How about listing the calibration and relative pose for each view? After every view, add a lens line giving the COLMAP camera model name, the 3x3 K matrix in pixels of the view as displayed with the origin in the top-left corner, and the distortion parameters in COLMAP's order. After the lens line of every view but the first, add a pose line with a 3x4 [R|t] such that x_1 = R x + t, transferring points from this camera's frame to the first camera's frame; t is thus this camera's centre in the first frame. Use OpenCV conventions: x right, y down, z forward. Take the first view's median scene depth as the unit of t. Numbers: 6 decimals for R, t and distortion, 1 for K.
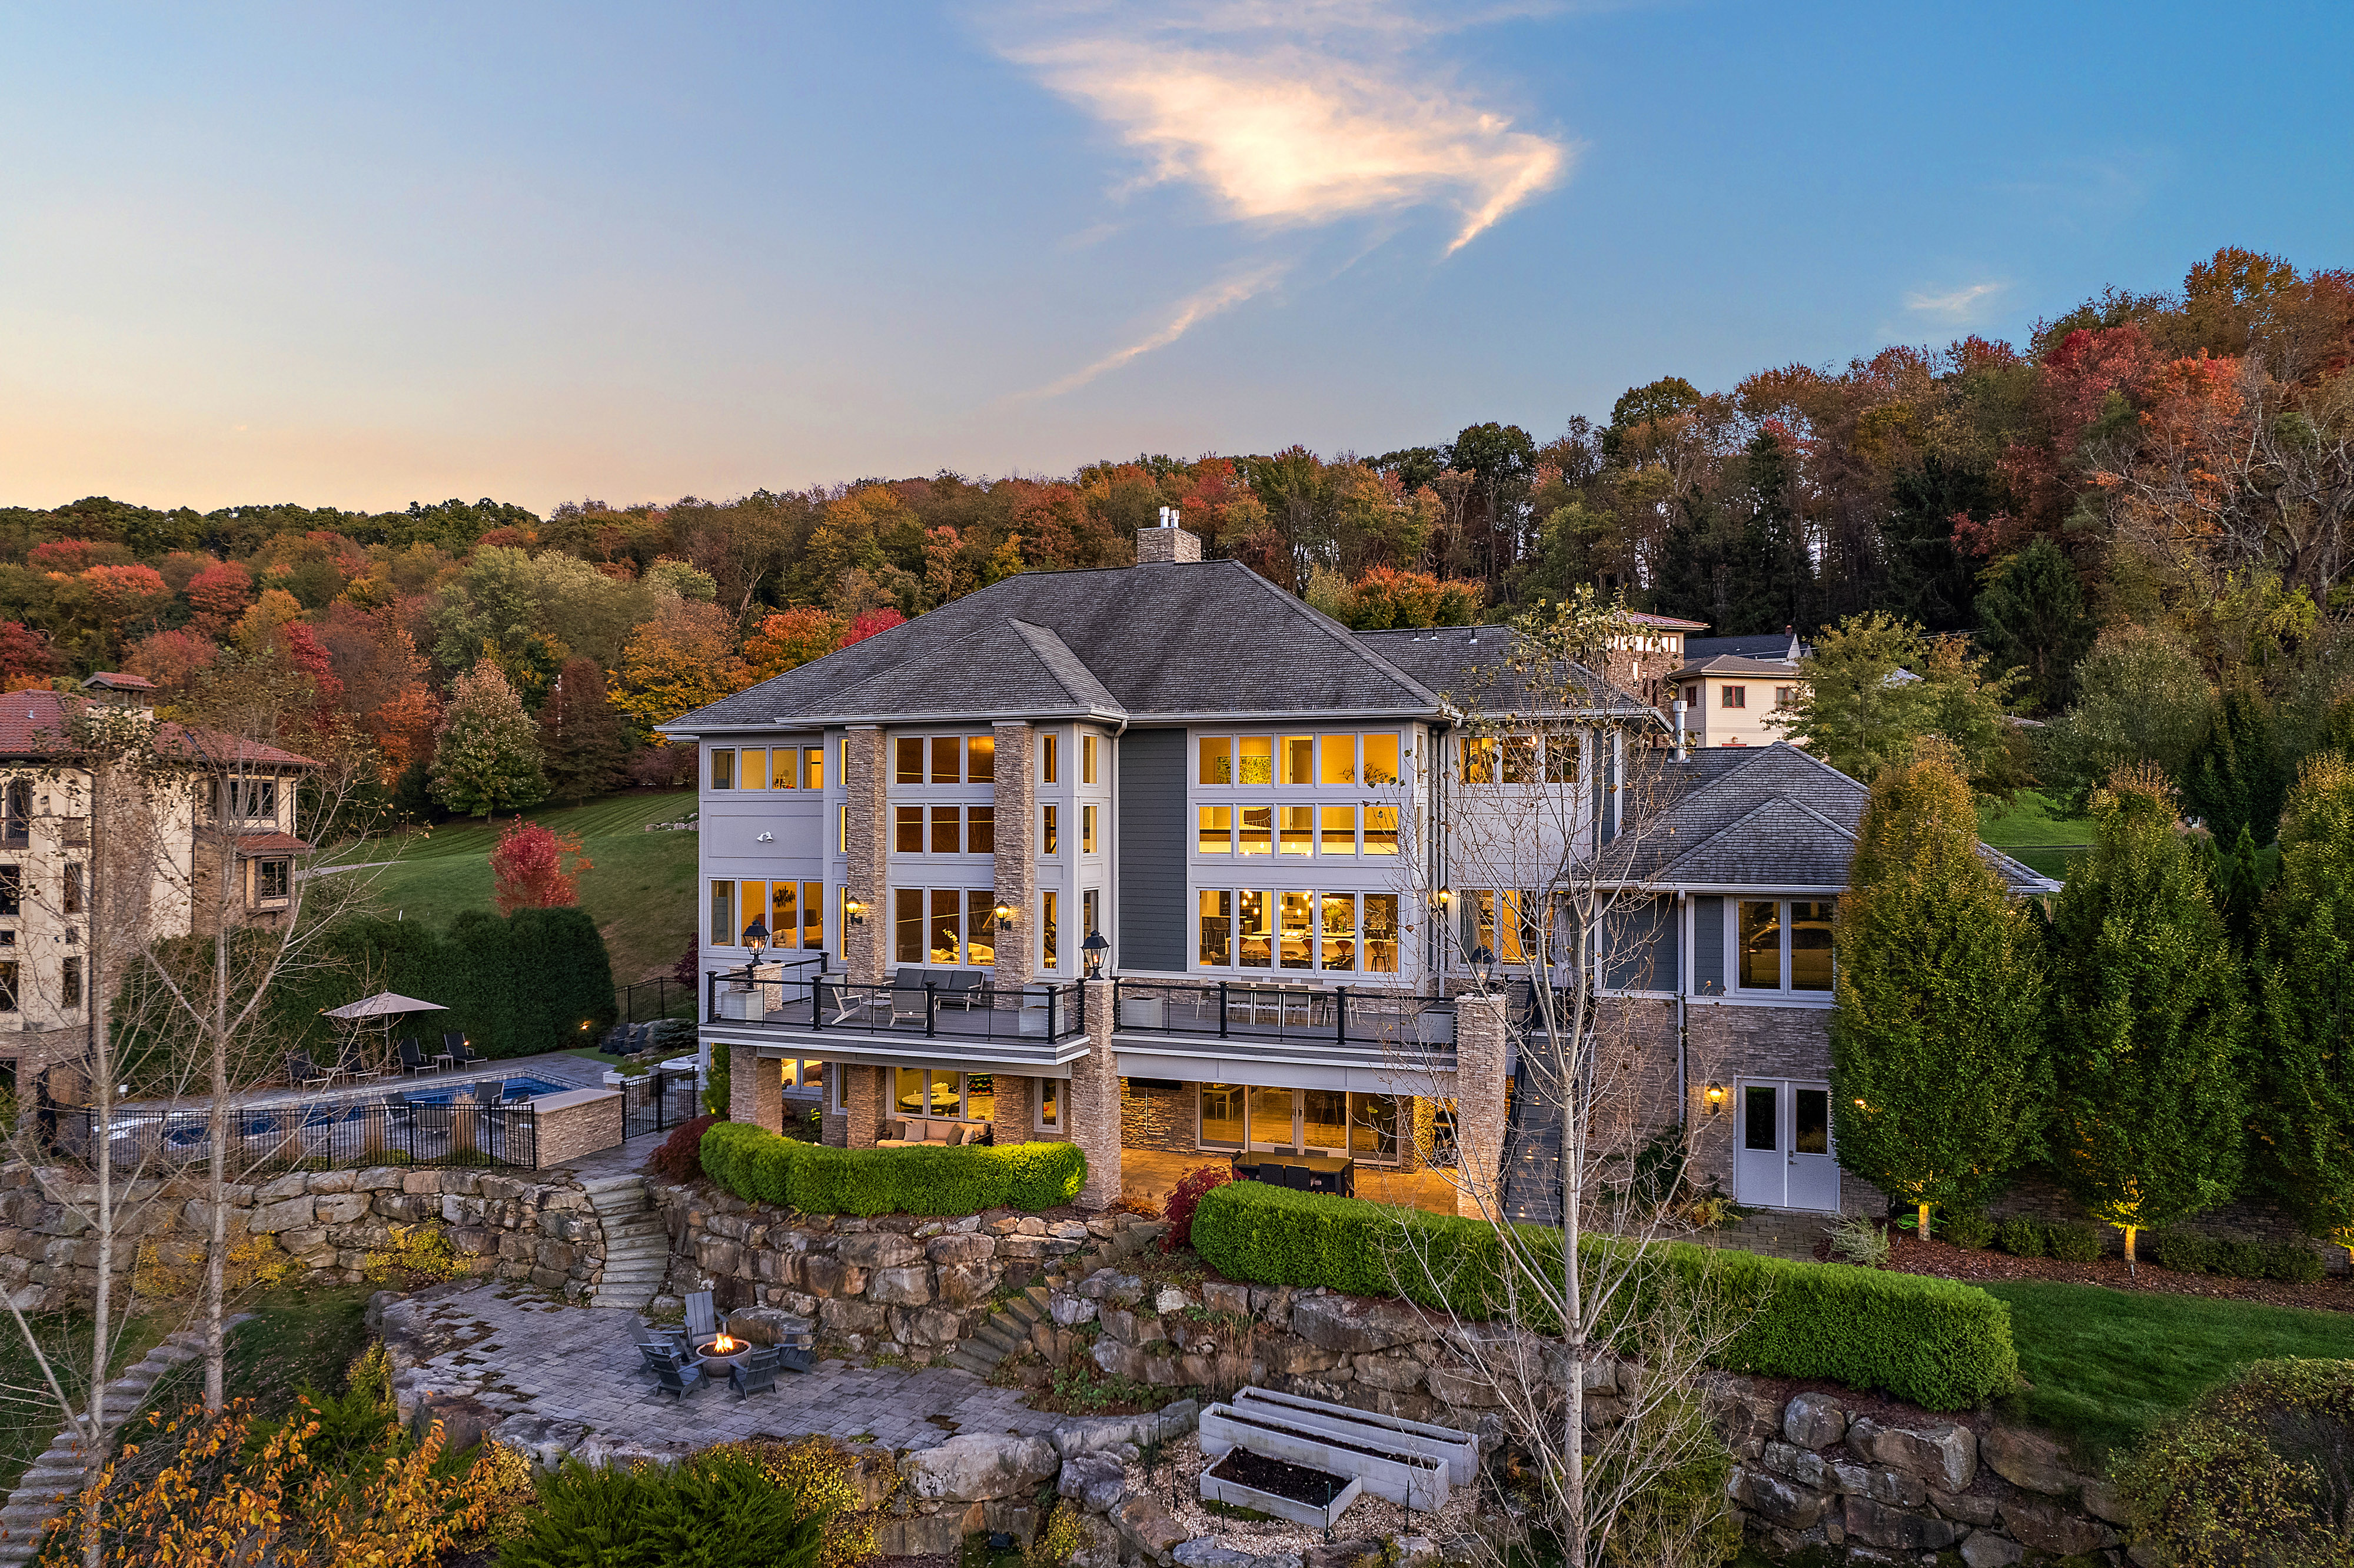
lens RADIAL K [[1506.4, 0, 1180.9], [0, 1506.4, 815.9], [0, 0, 1]] dist [-0.058679, 0.042465]
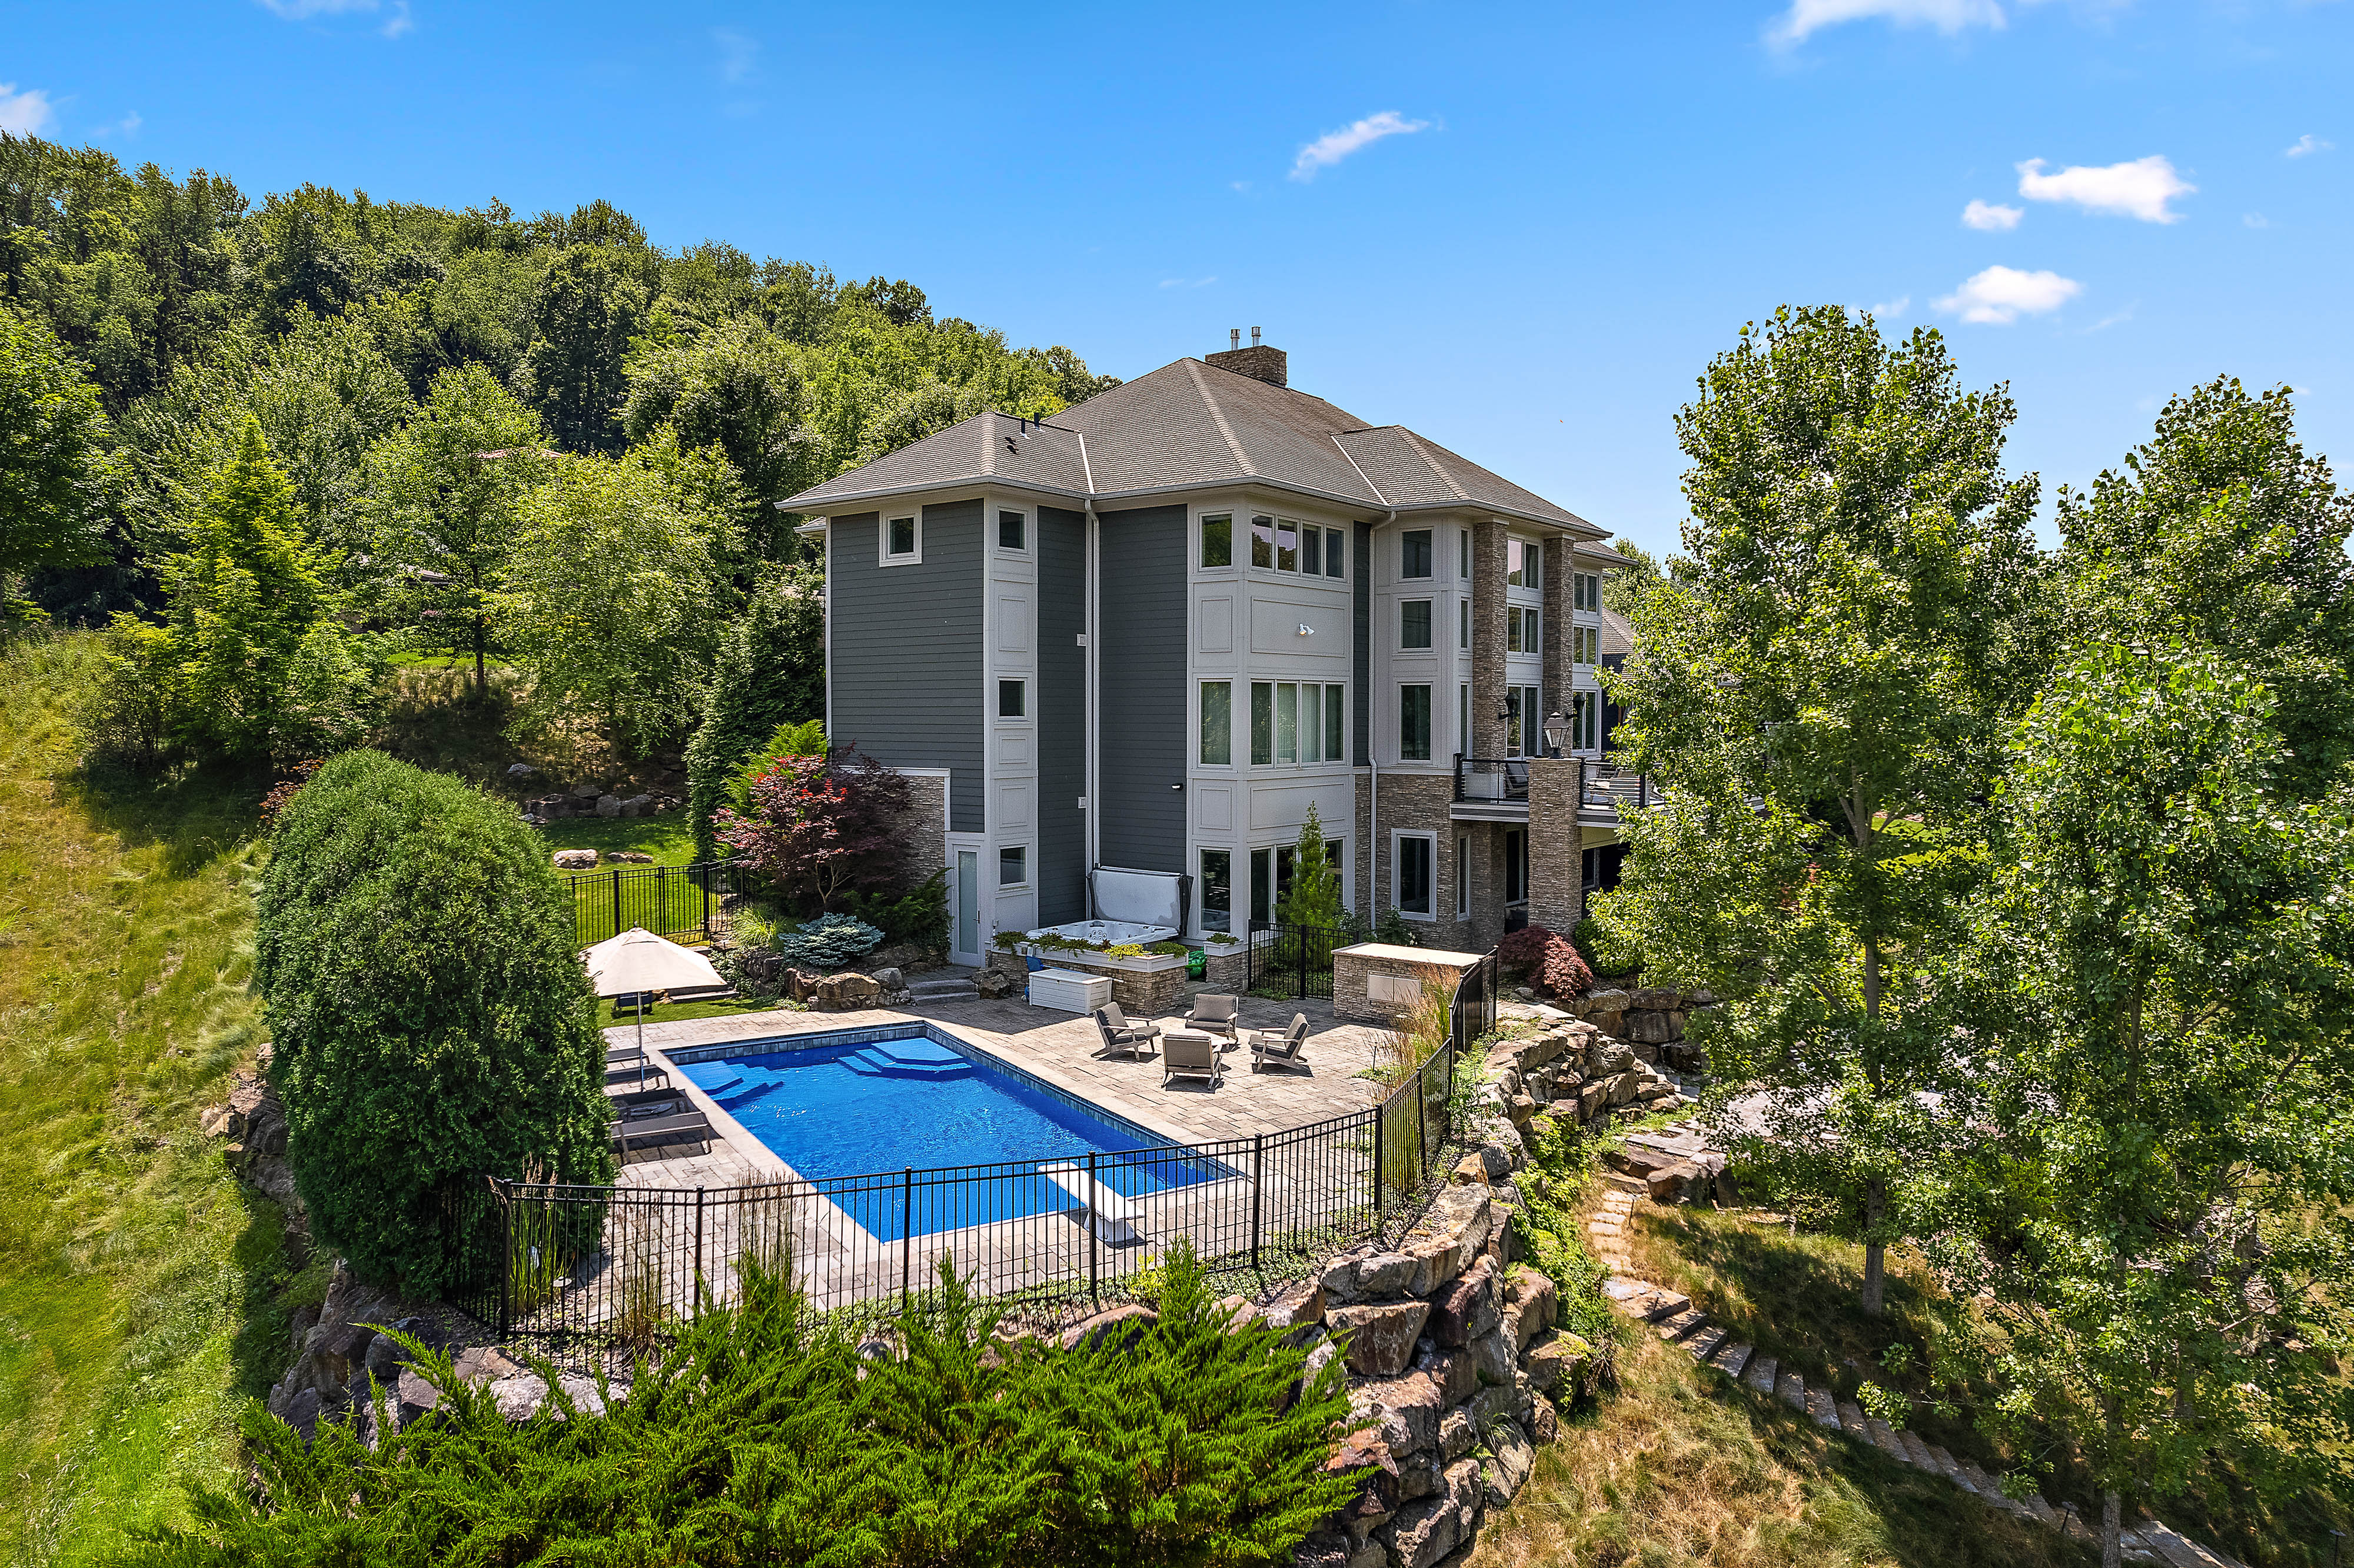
lens RADIAL K [[1506.4, 0, 1180.9], [0, 1506.4, 815.9], [0, 0, 1]] dist [-0.058679, 0.042465]
pose [[0.312601, -0.062489, 0.947827, -1.227864], [-0.001356, 0.997803, 0.066231, 0.069541], [-0.949884, -0.021990, 0.311829, 0.893509]]
